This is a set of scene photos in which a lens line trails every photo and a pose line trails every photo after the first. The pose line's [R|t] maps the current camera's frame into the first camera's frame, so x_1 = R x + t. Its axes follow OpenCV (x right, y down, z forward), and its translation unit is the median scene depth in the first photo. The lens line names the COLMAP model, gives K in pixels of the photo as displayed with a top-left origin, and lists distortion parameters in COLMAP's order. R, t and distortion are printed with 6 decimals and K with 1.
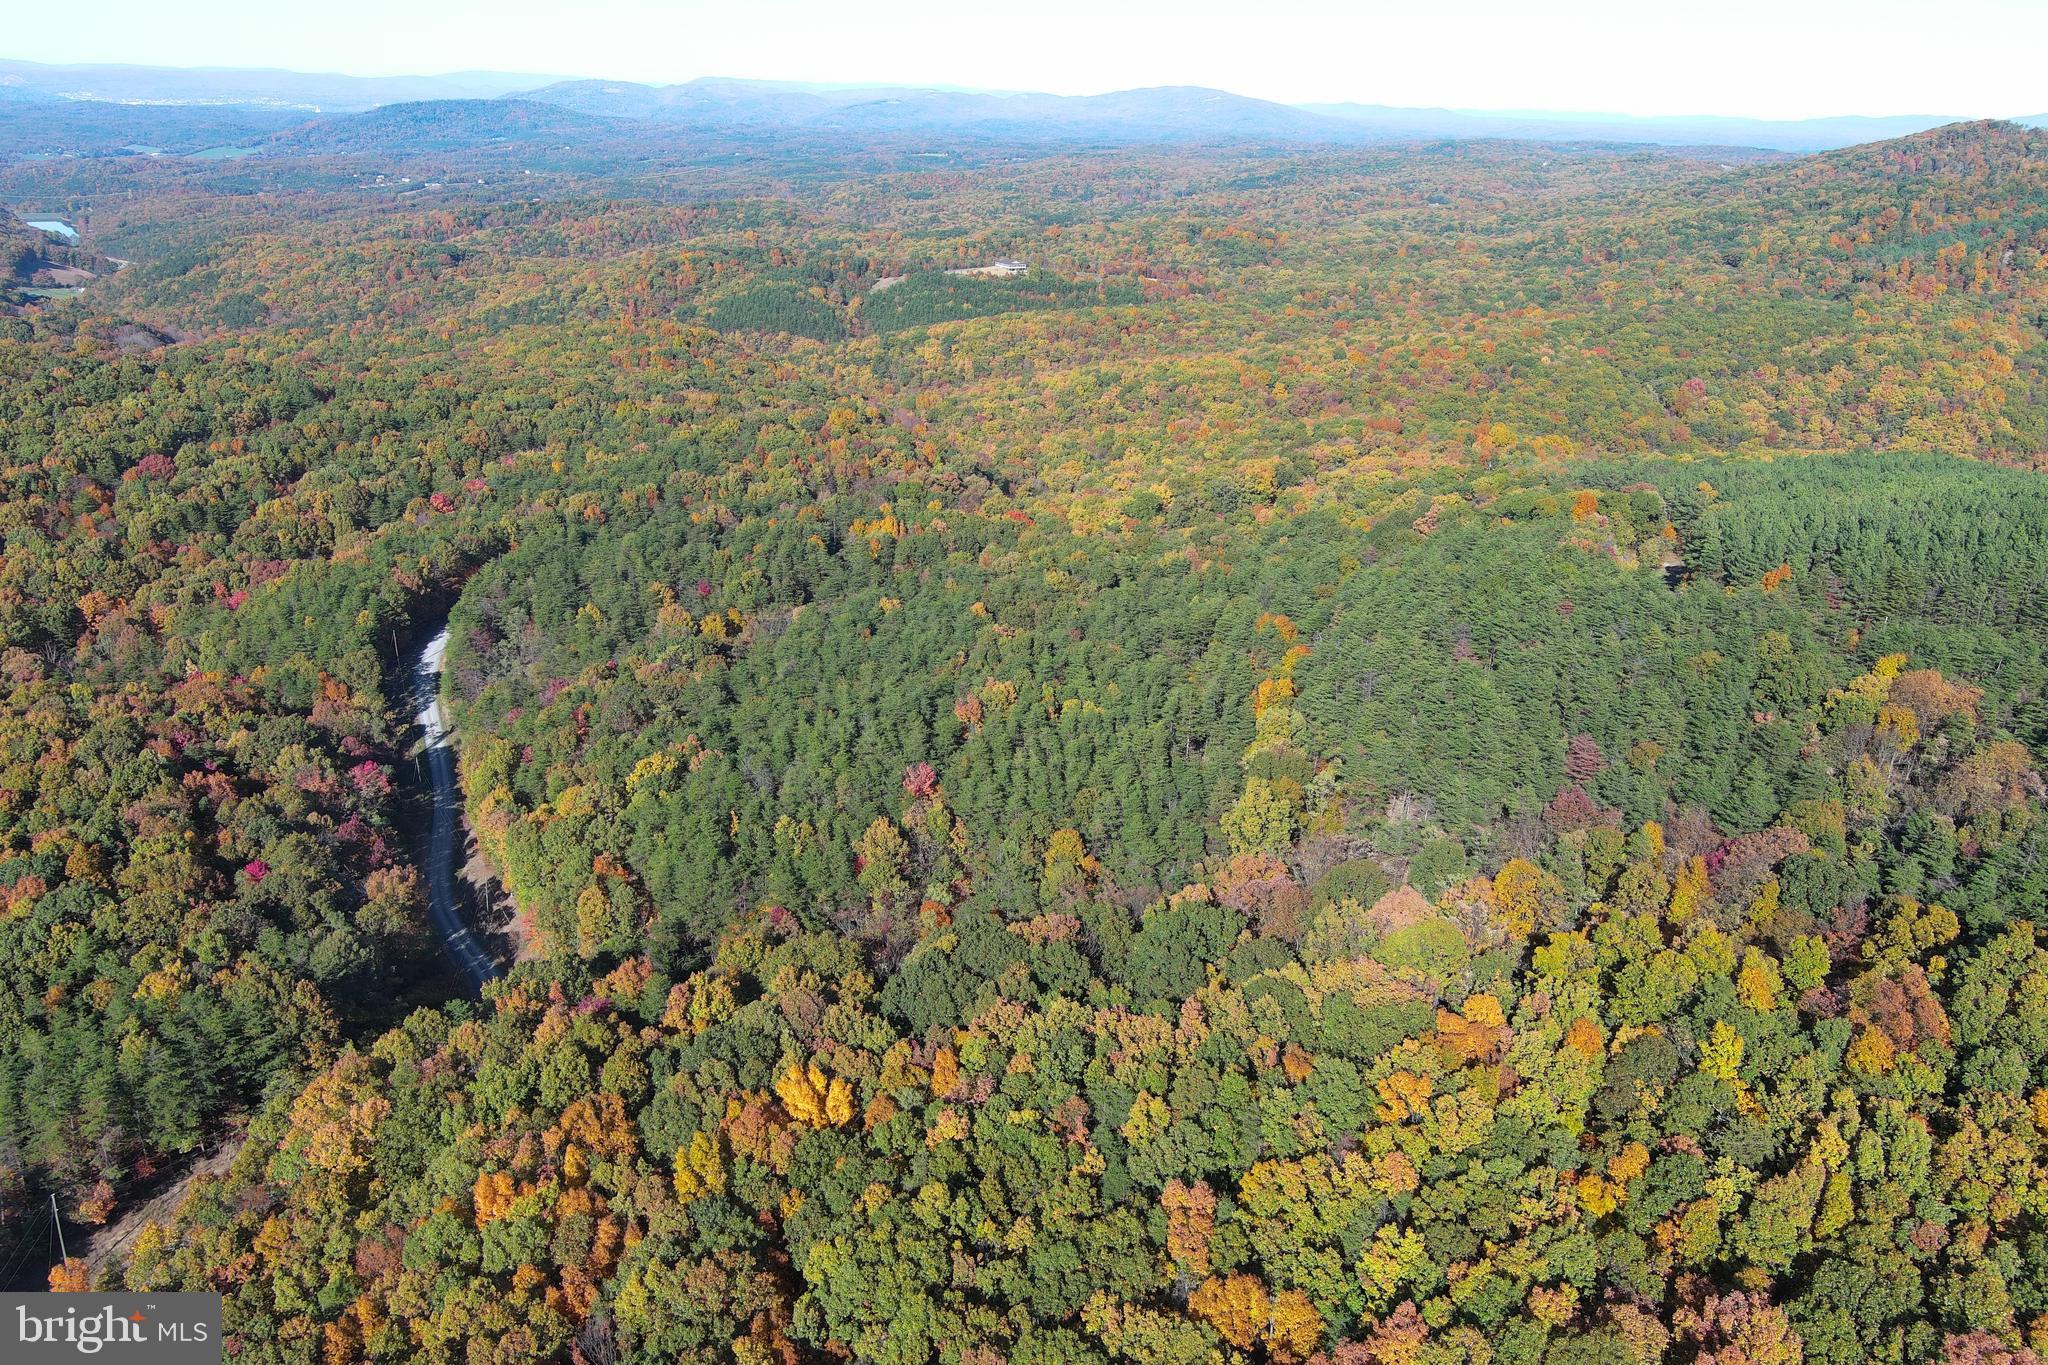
lens RADIAL K [[1585.1, 0, 1019.2], [0, 1585.1, 683.0], [0, 0, 1]] dist [0.017561, -0.027630]
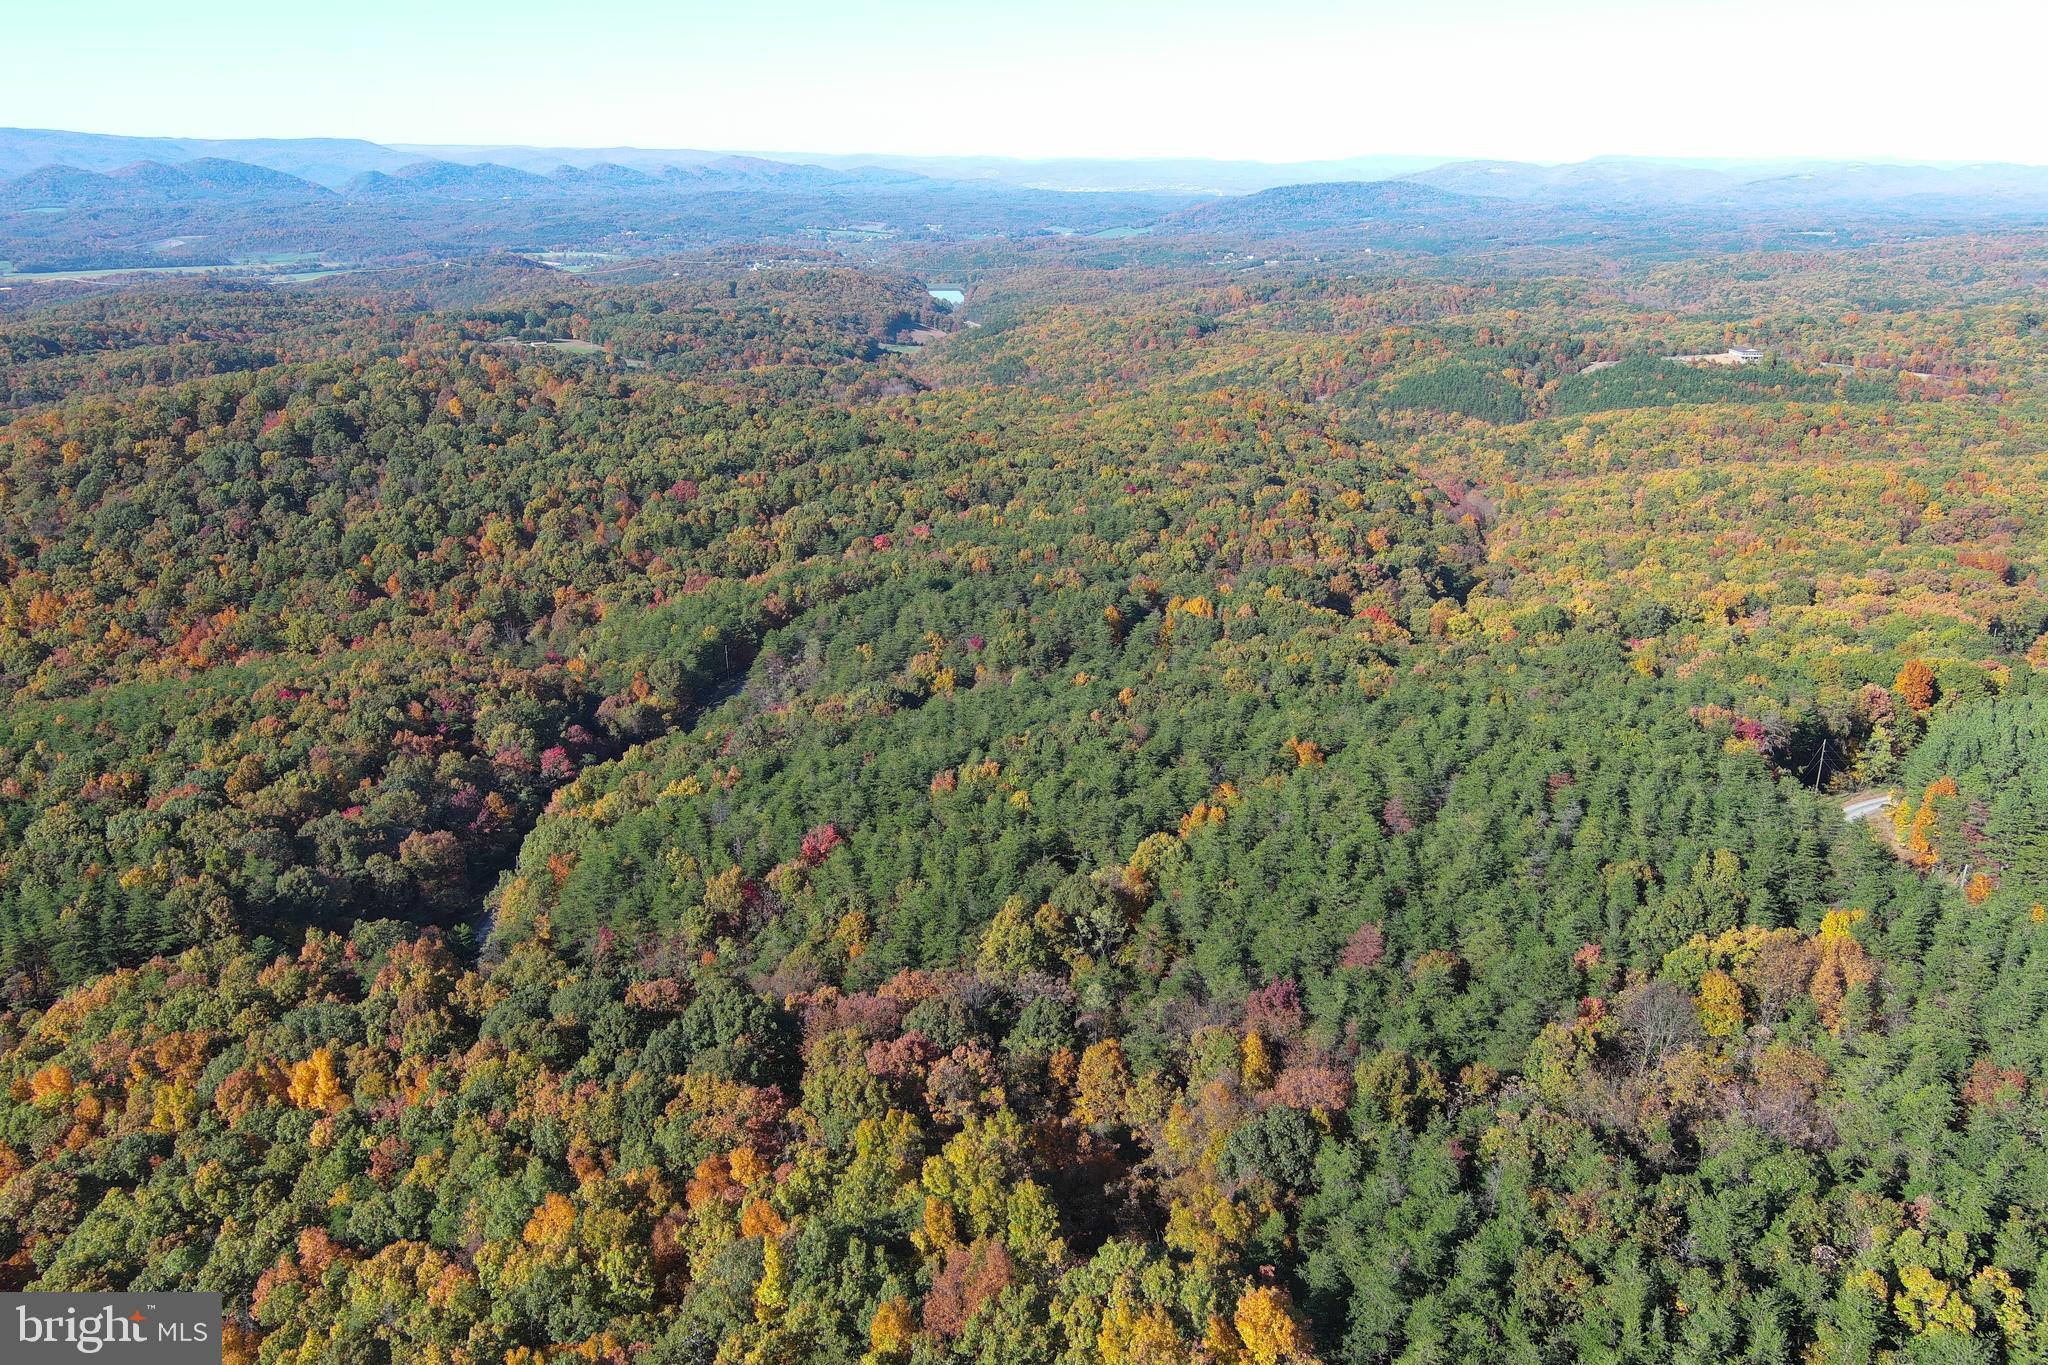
lens RADIAL K [[1585.1, 0, 1019.2], [0, 1585.1, 683.0], [0, 0, 1]] dist [0.017561, -0.027630]
pose [[0.866510, 0.135587, -0.480393, 0.095248], [-0.157284, 0.987541, -0.004976, -0.009710], [0.473733, 0.079870, 0.877039, 0.031117]]
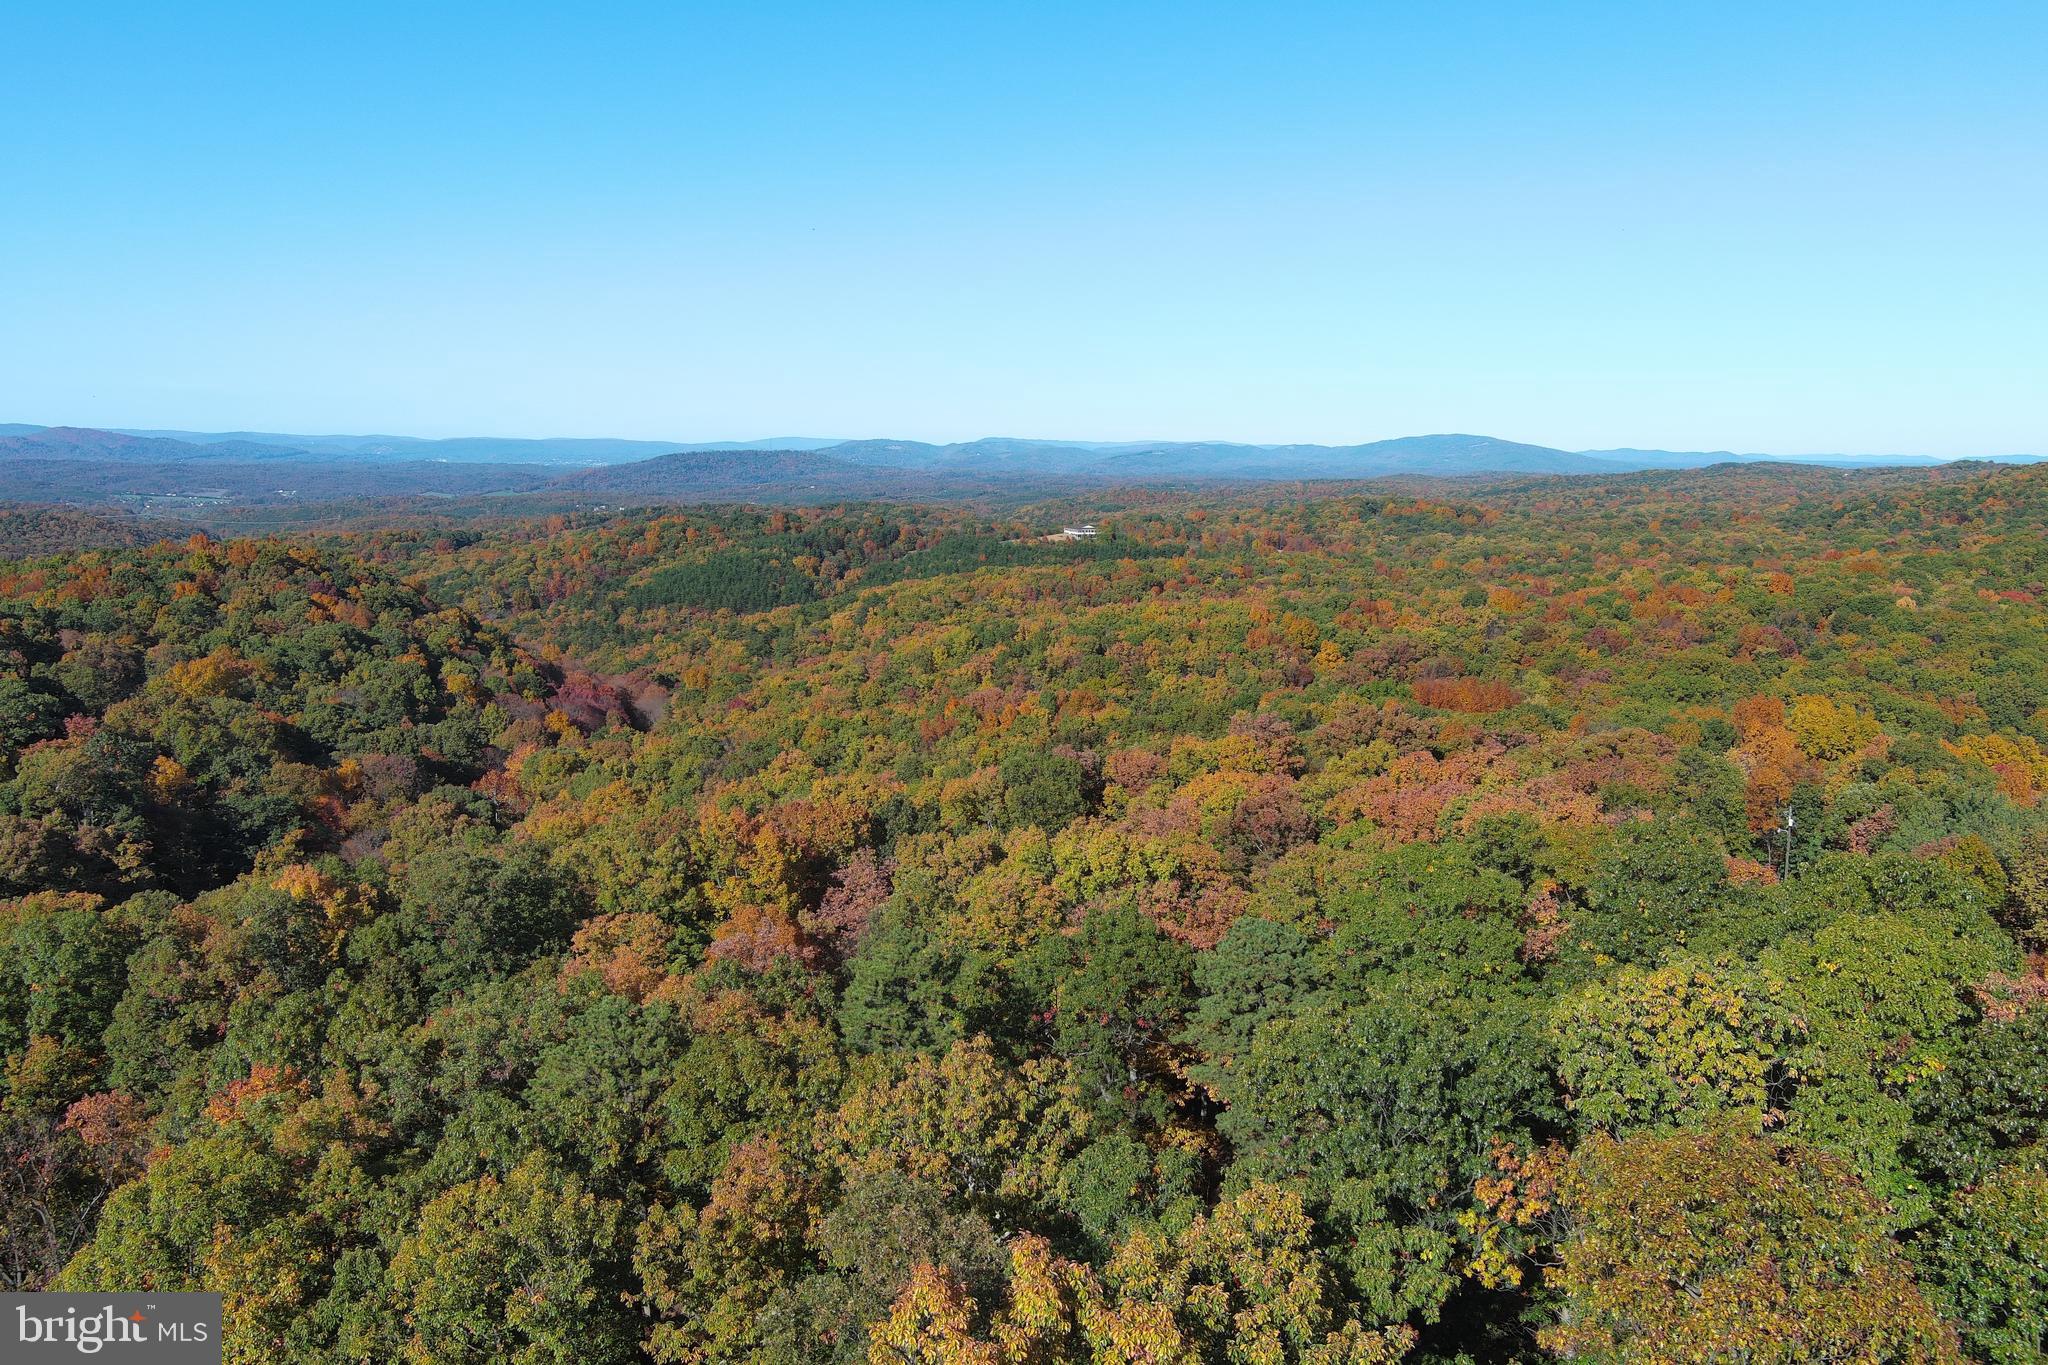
lens RADIAL K [[1582.3, 0, 1018.7], [0, 1582.3, 692.1], [0, 0, 1]] dist [0.026275, -0.037823]
pose [[0.985420, 0.008160, -0.169943, 0.090191], [-0.042716, 0.978722, -0.200696, -0.041686], [0.164689, 0.205030, 0.964801, 0.301960]]
